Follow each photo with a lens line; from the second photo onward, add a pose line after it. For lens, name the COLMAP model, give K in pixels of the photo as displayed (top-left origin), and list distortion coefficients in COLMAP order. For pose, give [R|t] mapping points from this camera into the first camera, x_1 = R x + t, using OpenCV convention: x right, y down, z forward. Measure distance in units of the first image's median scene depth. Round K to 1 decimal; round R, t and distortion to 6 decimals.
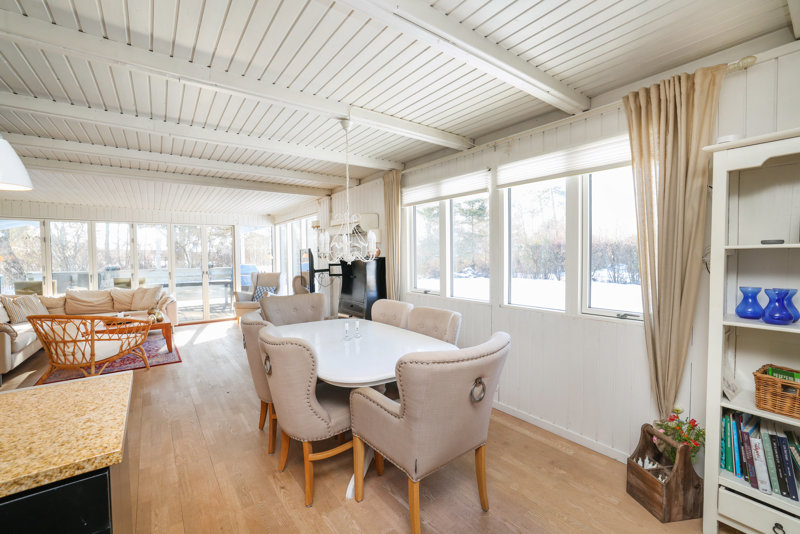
lens RADIAL K [[340.4, 0, 403.3], [0, 340.4, 267.1], [0, 0, 1]] dist [-0.052359, 0.014767]
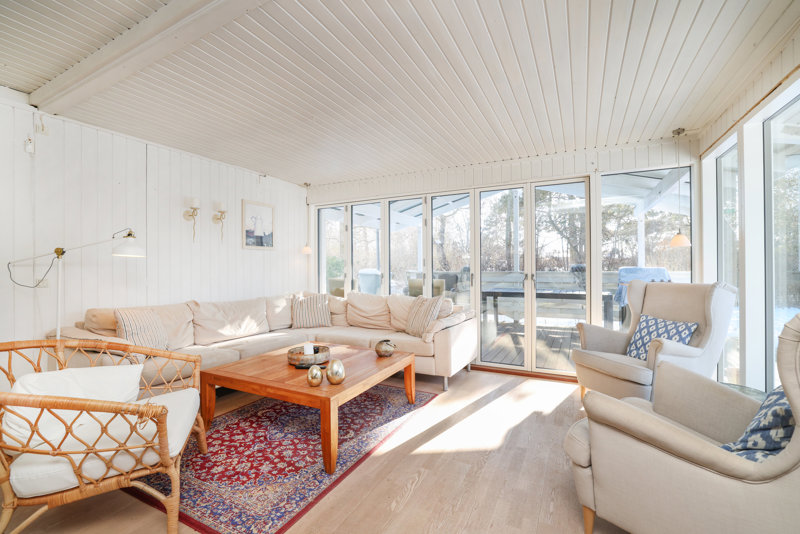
lens RADIAL K [[342.9, 0, 400.0], [0, 342.9, 267.0], [0, 0, 1]] dist [-0.052454, 0.020784]
pose [[0.425650, 0.007353, -0.904858, -0.444511], [-0.027833, 0.999600, -0.004970, 0.020944], [0.904460, 0.027300, 0.425685, 1.299798]]
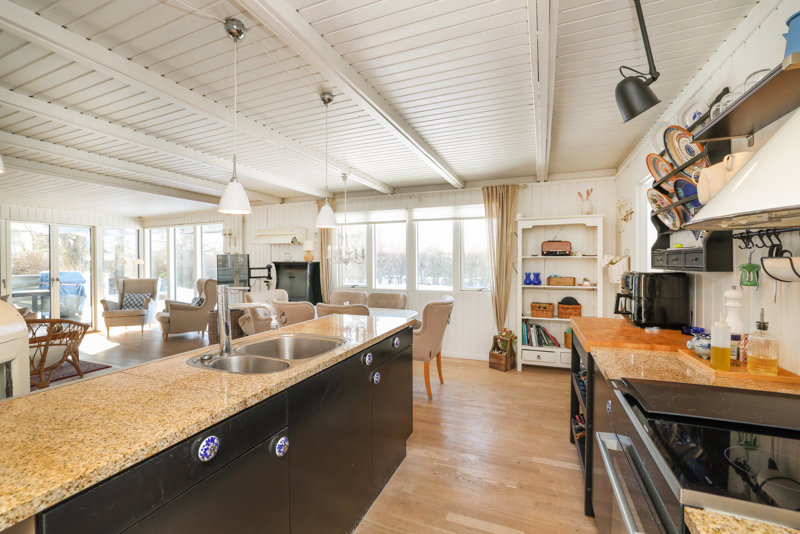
lens RADIAL K [[342.9, 0, 400.0], [0, 342.9, 267.0], [0, 0, 1]] dist [-0.052454, 0.020784]
pose [[0.862962, 0.002572, 0.505262, -0.562955], [0.011038, 0.999652, -0.023941, 0.032818], [-0.505148, 0.026237, 0.862634, -0.390477]]
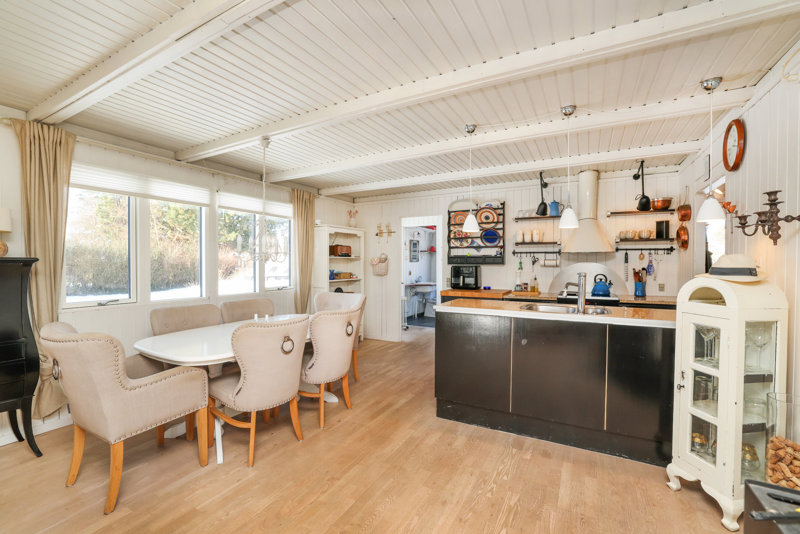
lens RADIAL K [[342.9, 0, 400.0], [0, 342.9, 267.0], [0, 0, 1]] dist [-0.052454, 0.020784]
pose [[-0.401895, -0.005286, 0.915670, -1.066130], [0.033230, 0.999240, 0.020353, -0.003138], [-0.915083, 0.038608, -0.401414, 0.791921]]
